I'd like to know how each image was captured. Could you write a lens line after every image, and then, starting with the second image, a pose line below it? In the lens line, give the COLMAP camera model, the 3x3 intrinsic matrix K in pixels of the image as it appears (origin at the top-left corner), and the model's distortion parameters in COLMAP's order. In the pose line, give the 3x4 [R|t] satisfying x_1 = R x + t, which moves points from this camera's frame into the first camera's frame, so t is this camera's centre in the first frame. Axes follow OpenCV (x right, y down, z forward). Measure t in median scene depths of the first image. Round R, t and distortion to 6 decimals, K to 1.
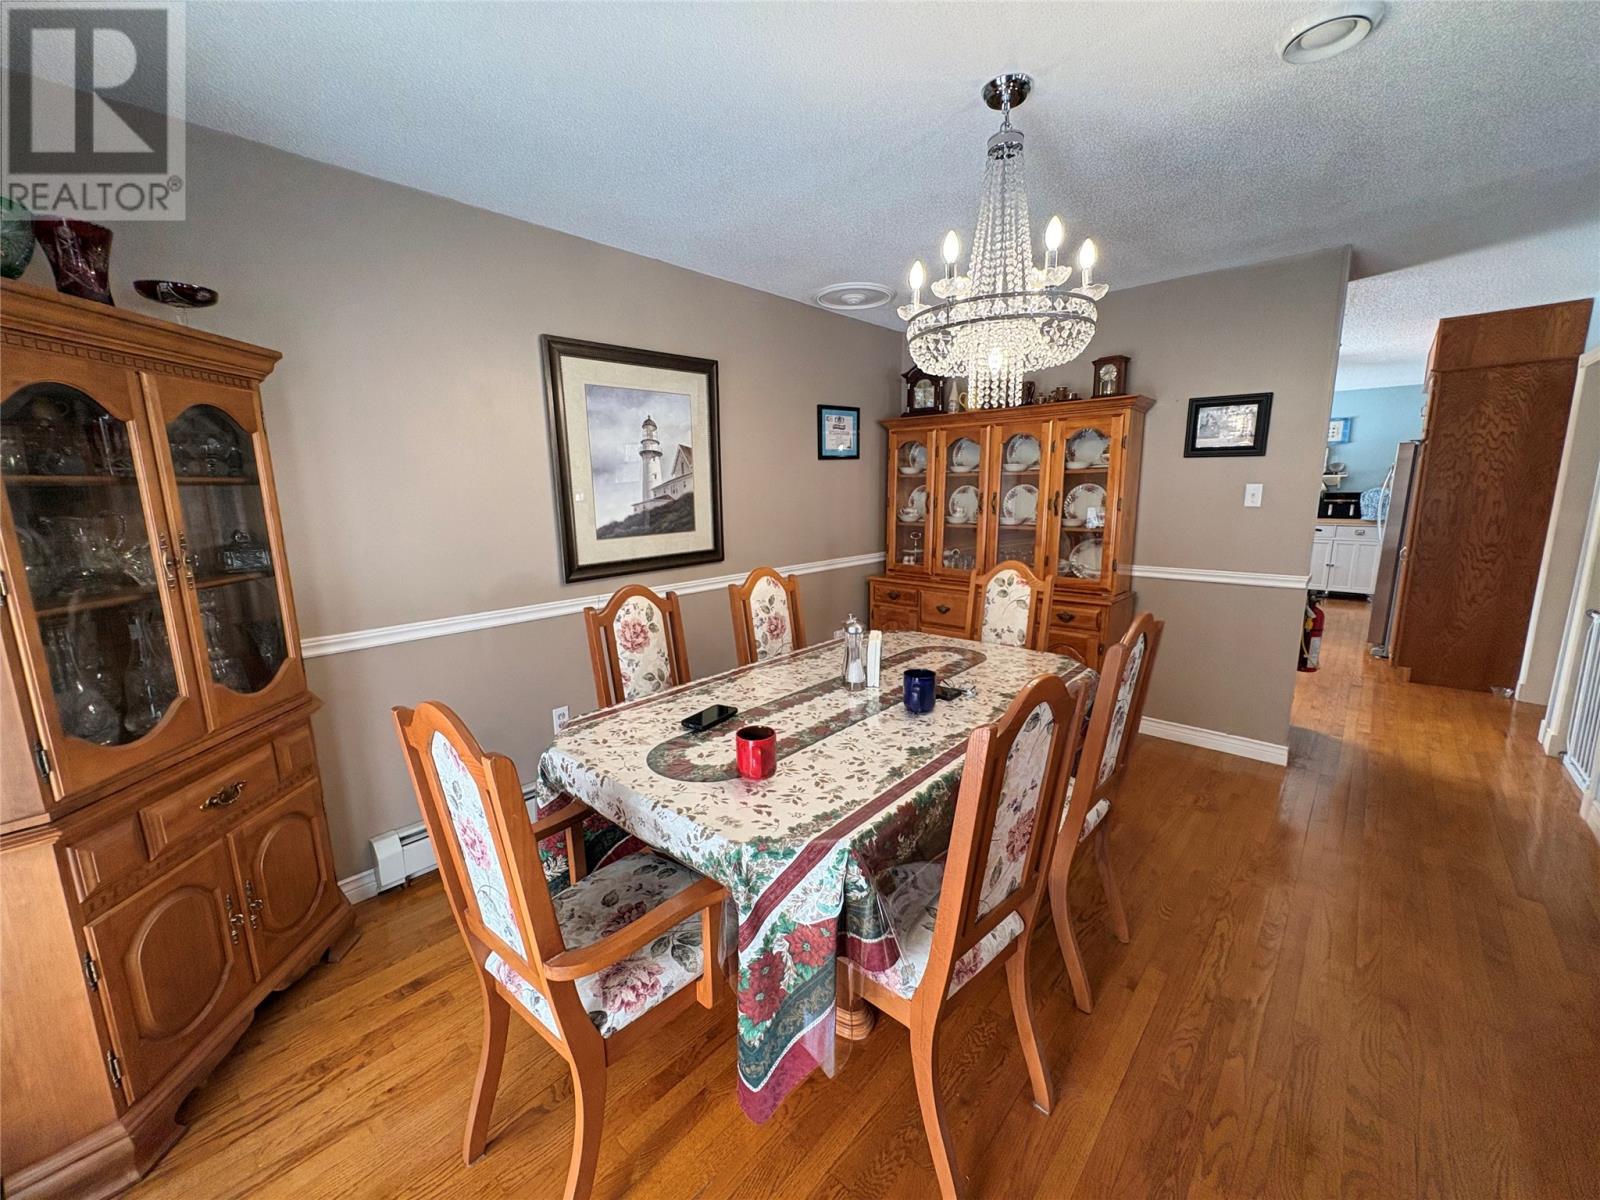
lens RADIAL K [[639.2, 0, 798.9], [0, 639.2, 603.8], [0, 0, 1]] dist [-0.003649, 0.000148]
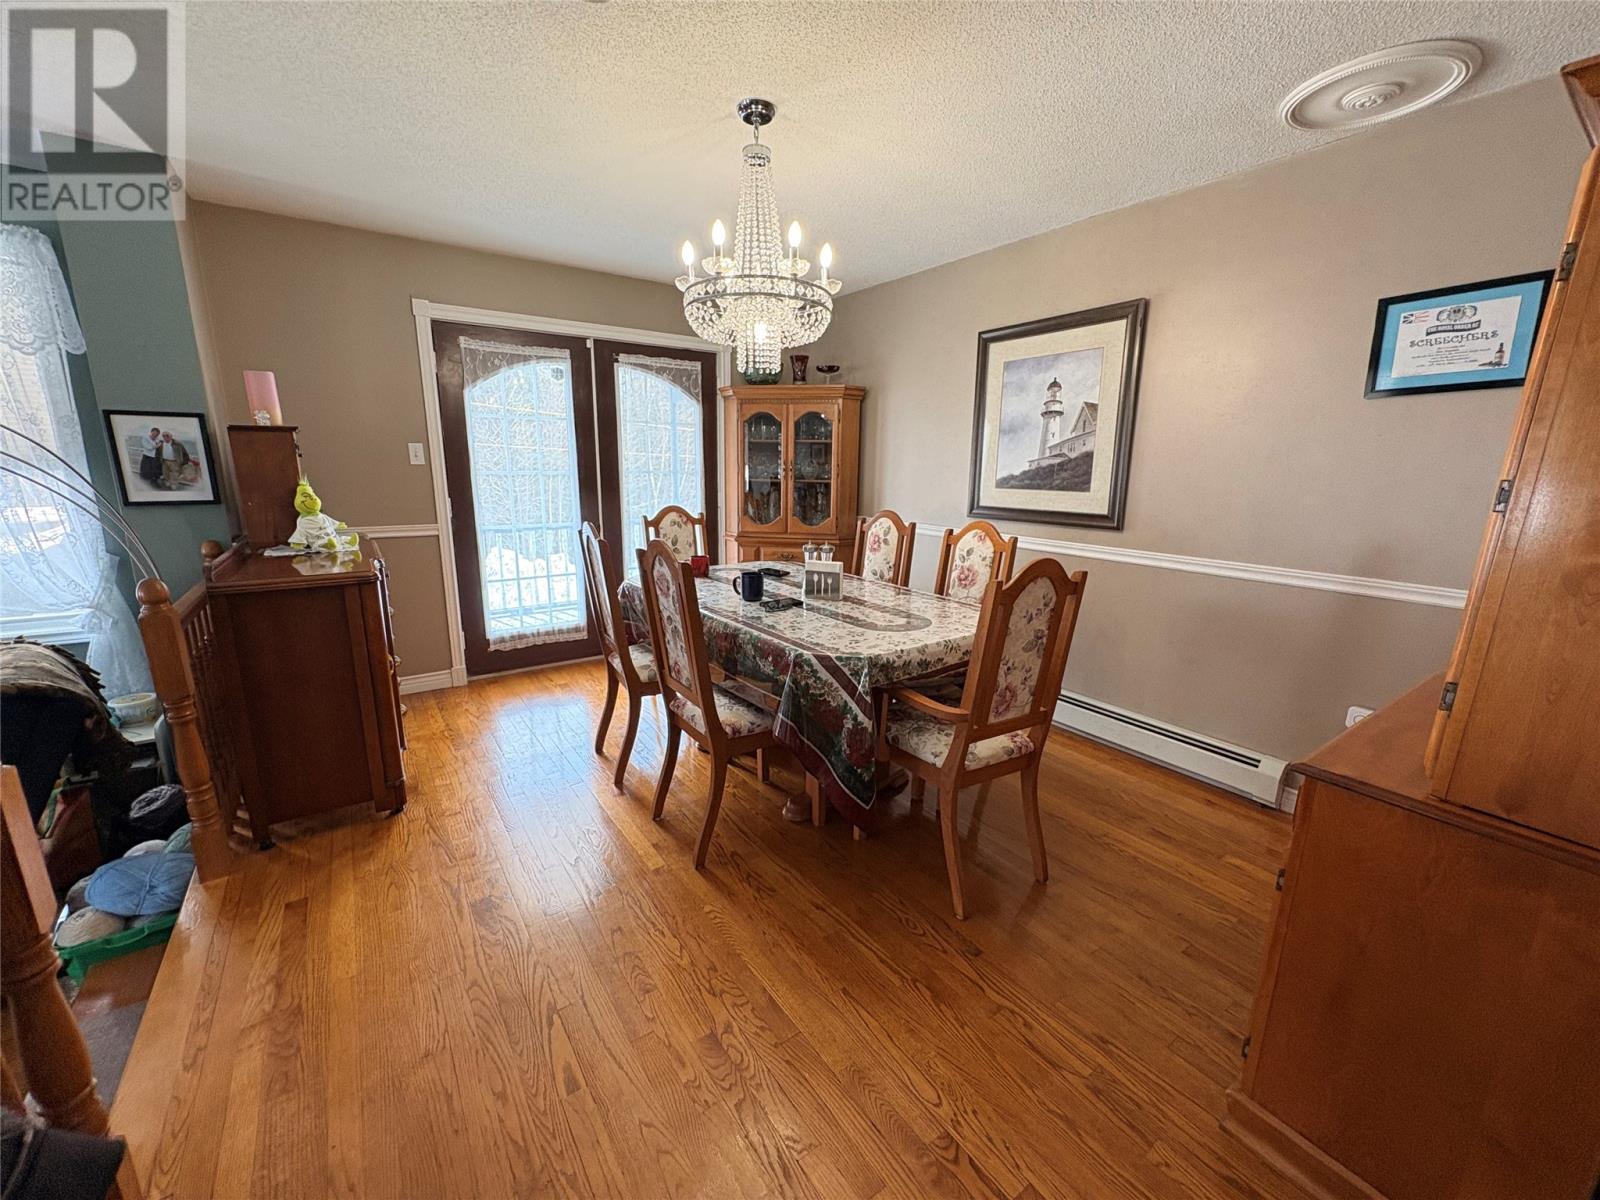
lens RADIAL K [[639.2, 0, 797.5], [0, 639.2, 602.4], [0, 0, 1]] dist [-0.003649, 0.000148]
pose [[-0.221911, 0.225945, -0.948527, 0.953619], [-0.187649, 0.944702, 0.268935, -0.144303], [0.956840, 0.237670, -0.167242, 0.847002]]
